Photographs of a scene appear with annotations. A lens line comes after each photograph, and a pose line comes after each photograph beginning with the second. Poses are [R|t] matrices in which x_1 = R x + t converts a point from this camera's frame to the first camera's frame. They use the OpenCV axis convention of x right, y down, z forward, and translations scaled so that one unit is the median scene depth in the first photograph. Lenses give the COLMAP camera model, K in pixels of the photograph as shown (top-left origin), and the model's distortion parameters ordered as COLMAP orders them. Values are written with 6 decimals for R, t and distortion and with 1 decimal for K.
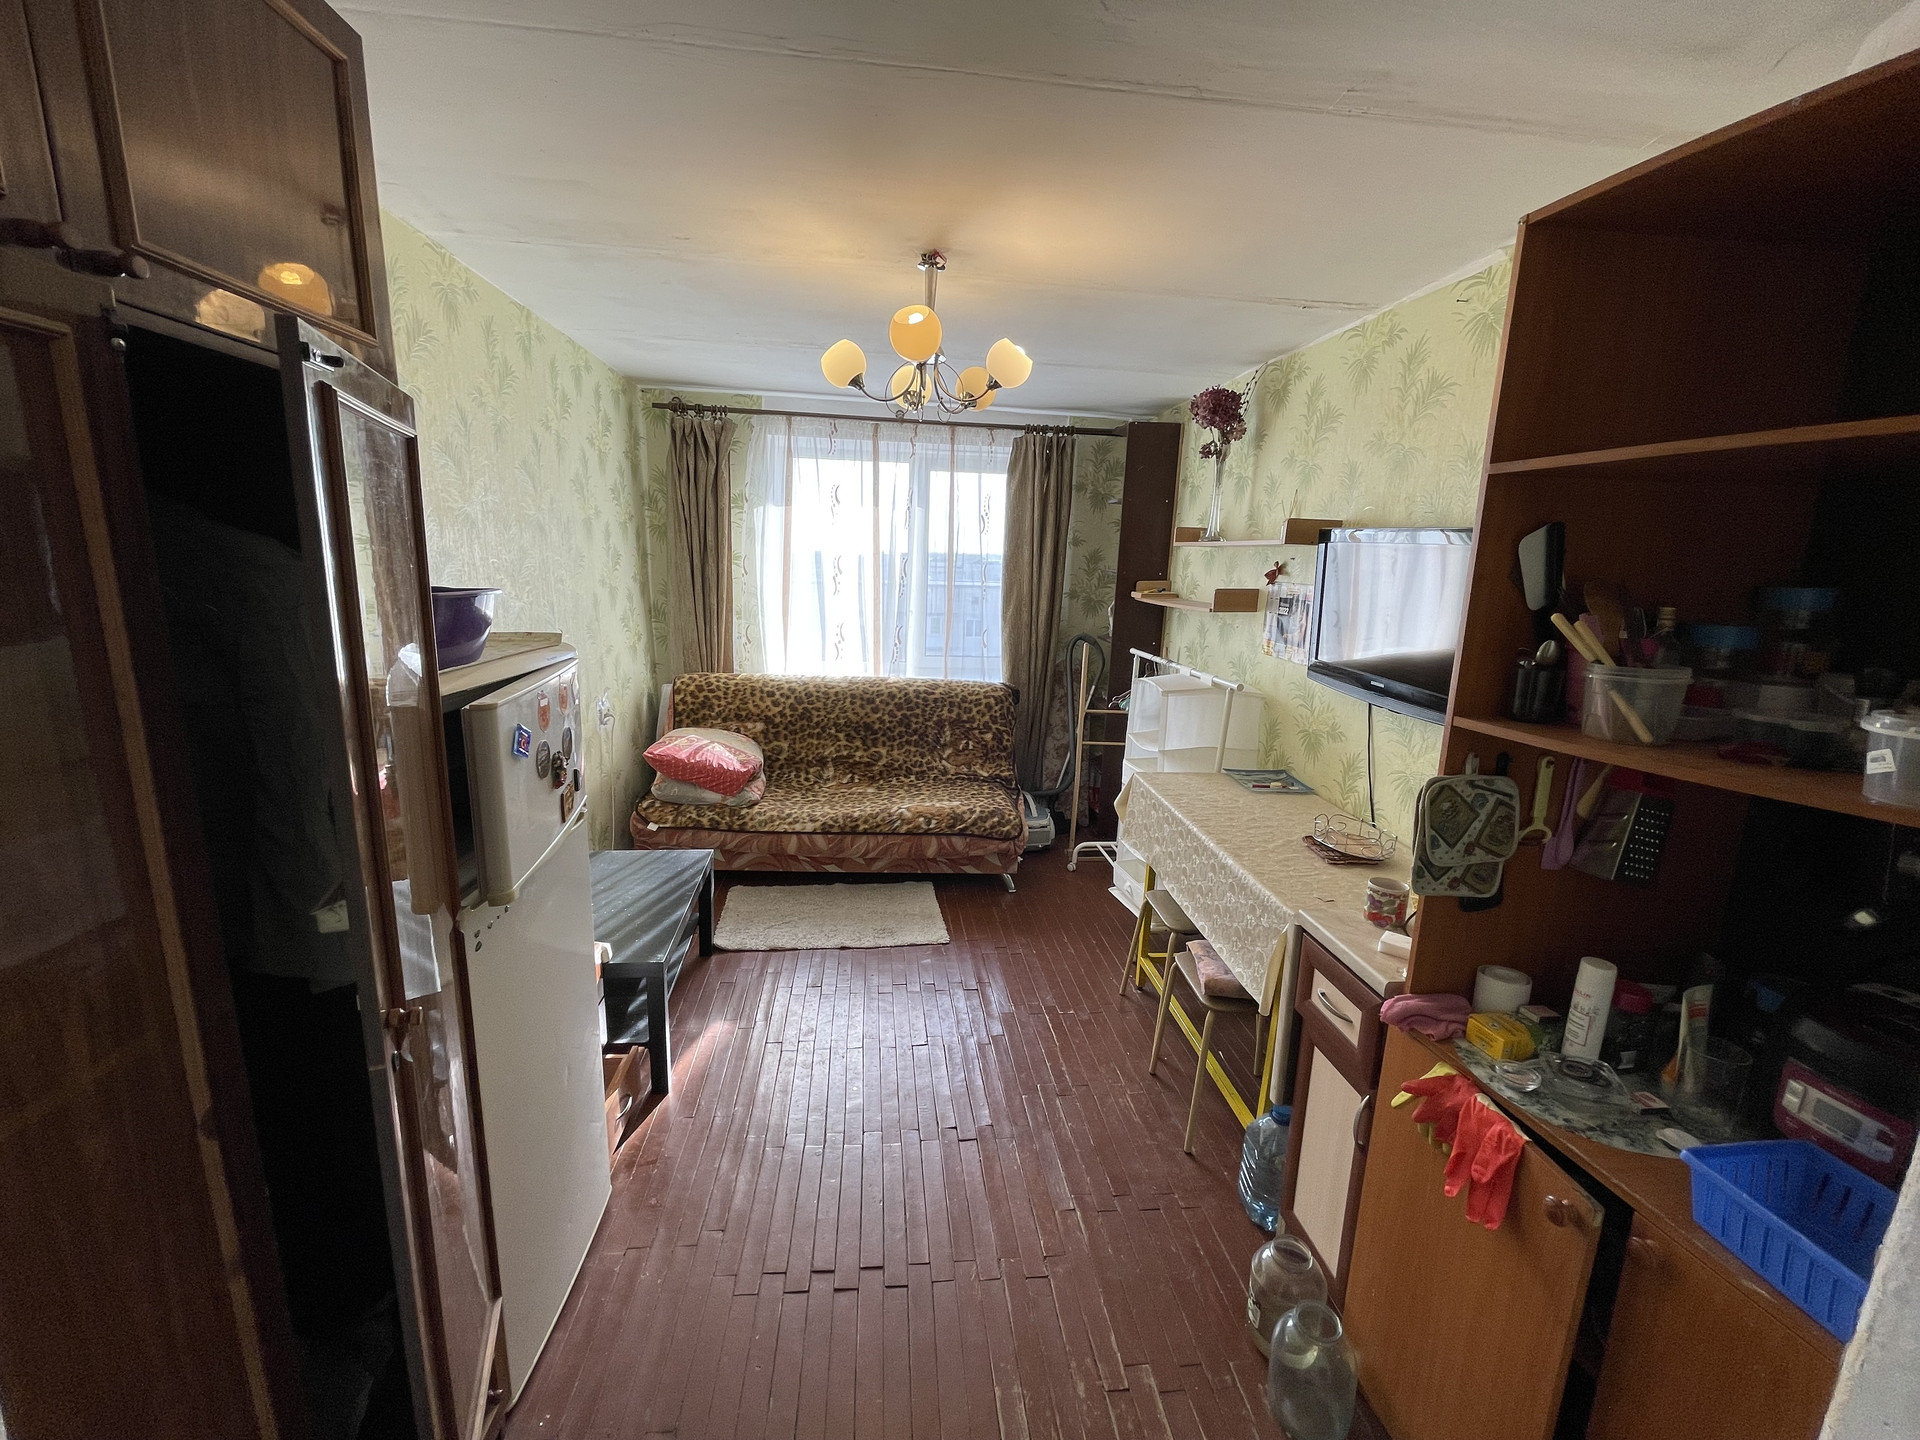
lens RADIAL K [[775.4, 0, 954.2], [0, 775.4, 713.4], [0, 0, 1]] dist [-0.005134, -0.000132]
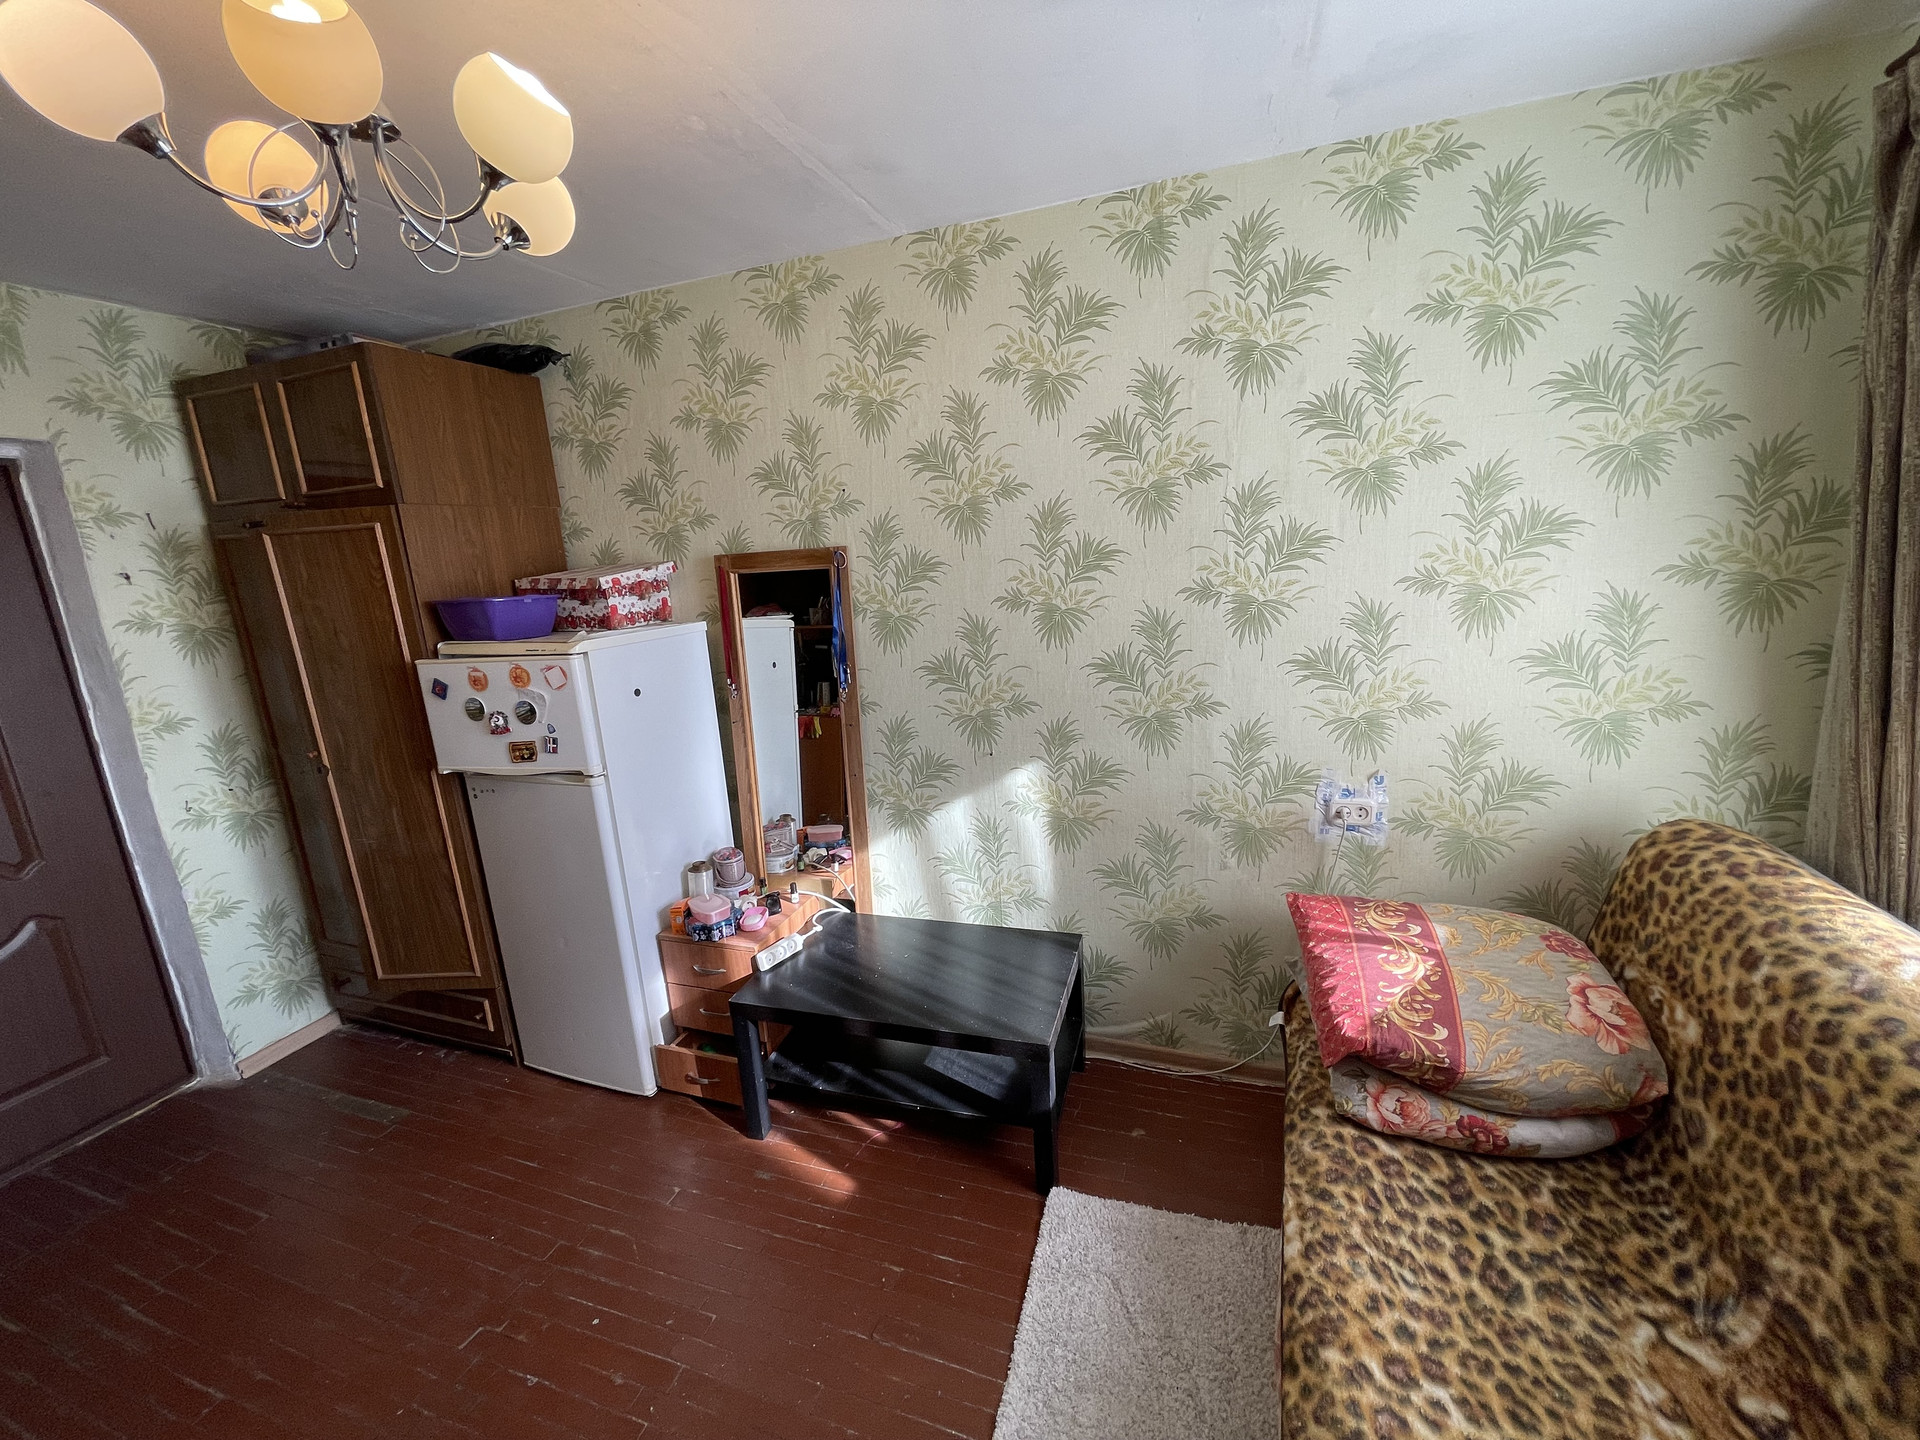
lens RADIAL K [[775.4, 0, 953.5], [0, 775.4, 722.5], [0, 0, 1]] dist [-0.005134, -0.000132]
pose [[-0.424669, 0.188341, -0.885542, 0.144795], [-0.133665, 0.954360, 0.267078, -0.153933], [0.895427, 0.231785, -0.380113, 0.824854]]
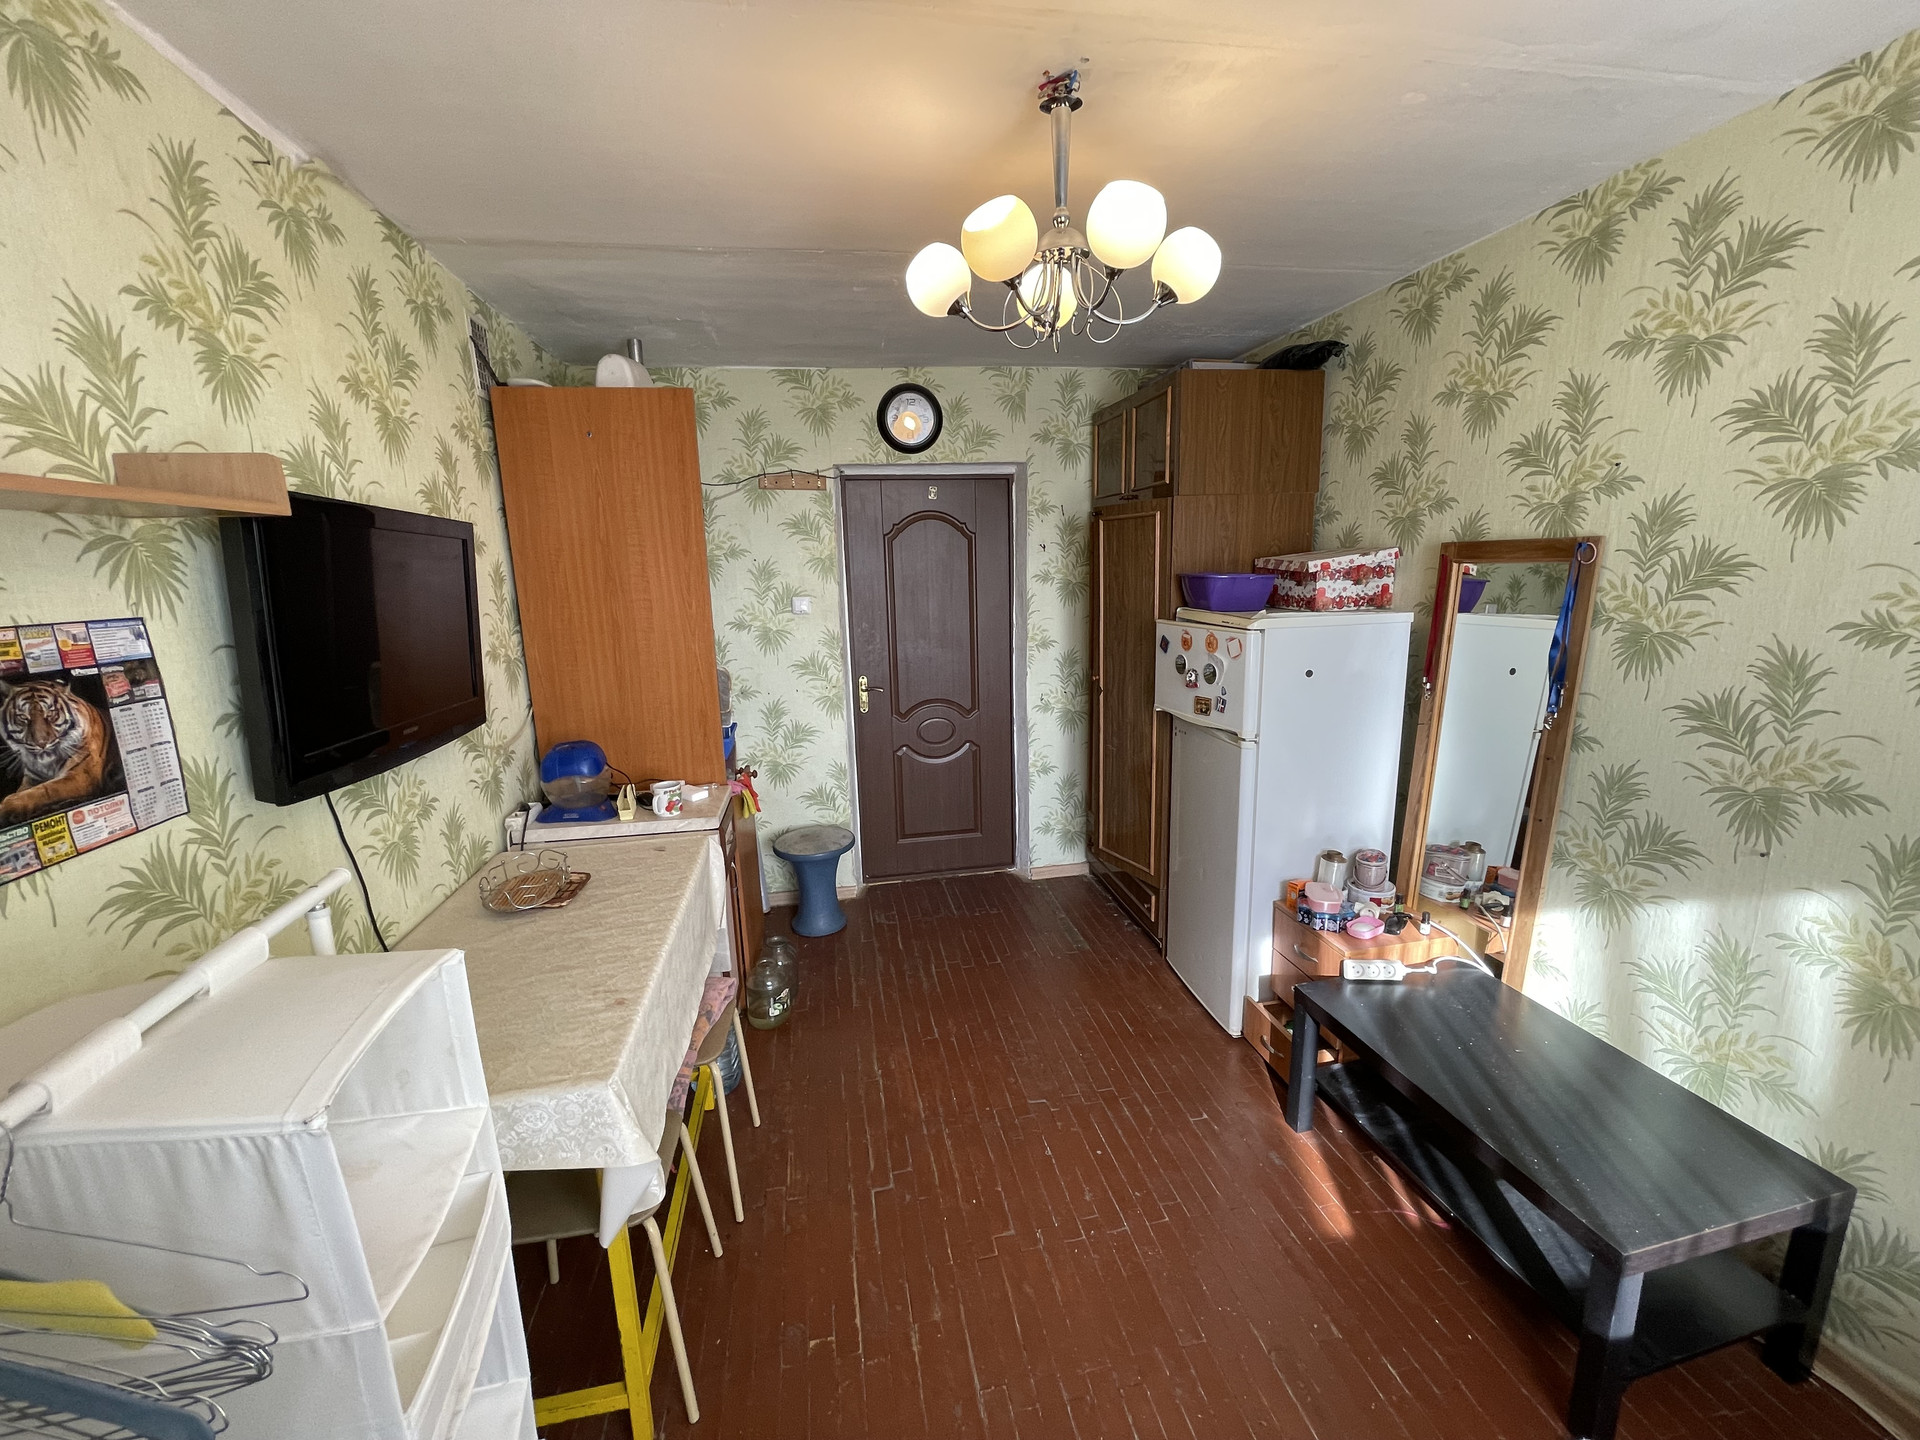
lens RADIAL K [[775.4, 0, 959.6], [0, 775.4, 722.8], [0, 0, 1]] dist [-0.005134, -0.000132]
pose [[-0.996482, 0.012343, -0.082897, 0.070806], [-0.021114, 0.920224, 0.390821, -0.177924], [0.081108, 0.391197, -0.916726, 0.911740]]
